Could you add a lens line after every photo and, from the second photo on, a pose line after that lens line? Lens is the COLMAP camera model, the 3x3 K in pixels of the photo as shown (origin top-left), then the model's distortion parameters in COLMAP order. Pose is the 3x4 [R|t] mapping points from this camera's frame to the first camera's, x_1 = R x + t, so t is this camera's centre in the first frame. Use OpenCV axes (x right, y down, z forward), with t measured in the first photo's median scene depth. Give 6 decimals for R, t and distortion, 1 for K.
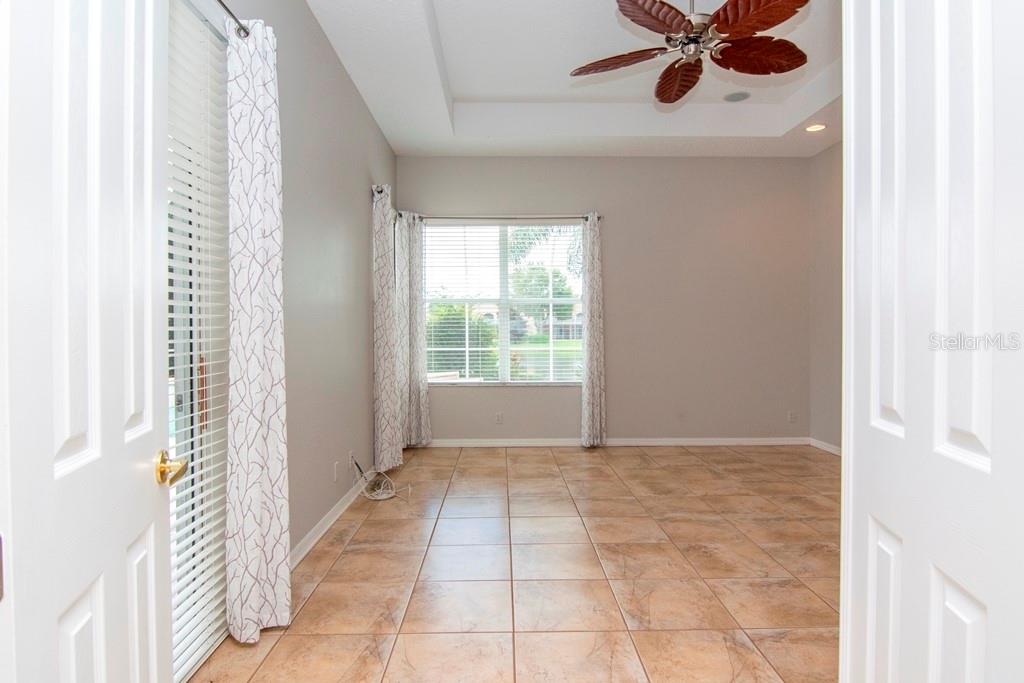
lens RADIAL K [[561.6, 0, 506.3], [0, 561.6, 341.7], [0, 0, 1]] dist [-0.017547, -0.000098]
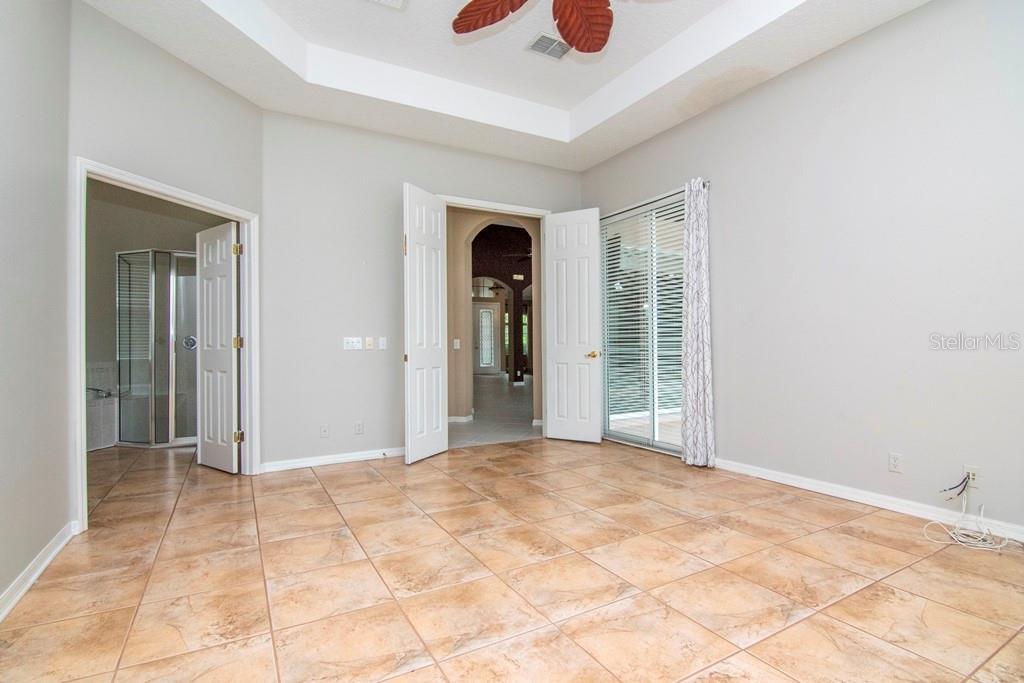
lens RADIAL K [[493.7, 0, 506.8], [0, 493.7, 341.8], [0, 0, 1]] dist [-0.010543, -0.008644]
pose [[-0.878372, 0.008038, -0.477910, 0.656896], [0.002588, 0.999924, 0.012061, 0.016313], [0.477970, 0.009357, -0.878326, 1.396422]]
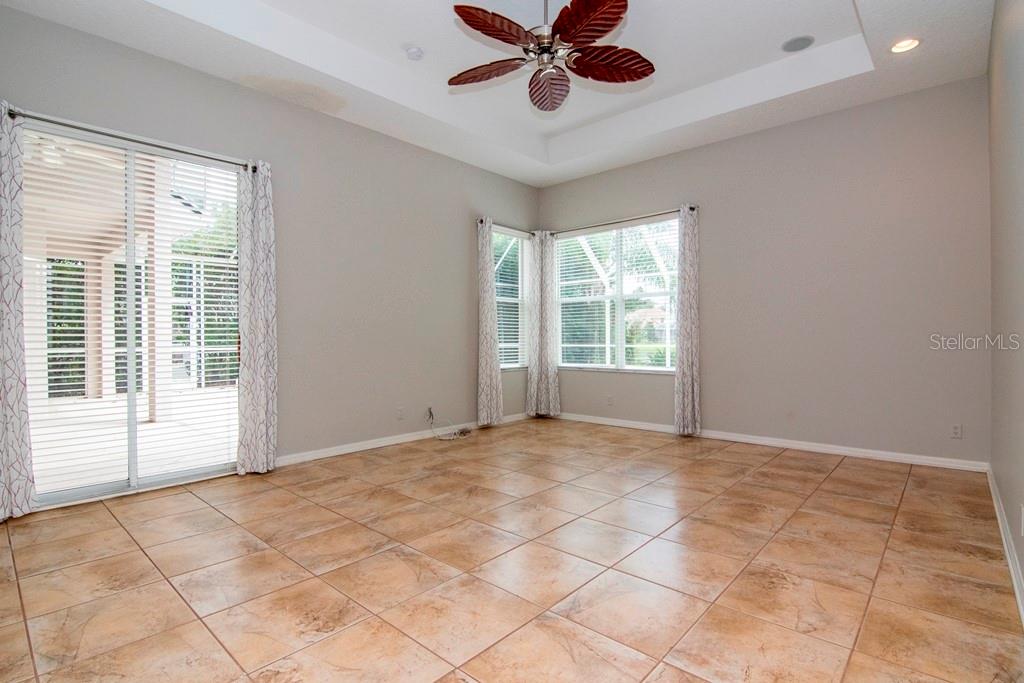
lens RADIAL K [[493.7, 0, 512.2], [0, 493.7, 337.5], [0, 0, 1]] dist [-0.010543, -0.008644]
pose [[0.737263, -0.000497, -0.675605, 0.827563], [-0.009122, 0.999901, -0.010690, 0.036195], [0.675544, 0.014044, 0.737186, 0.207944]]
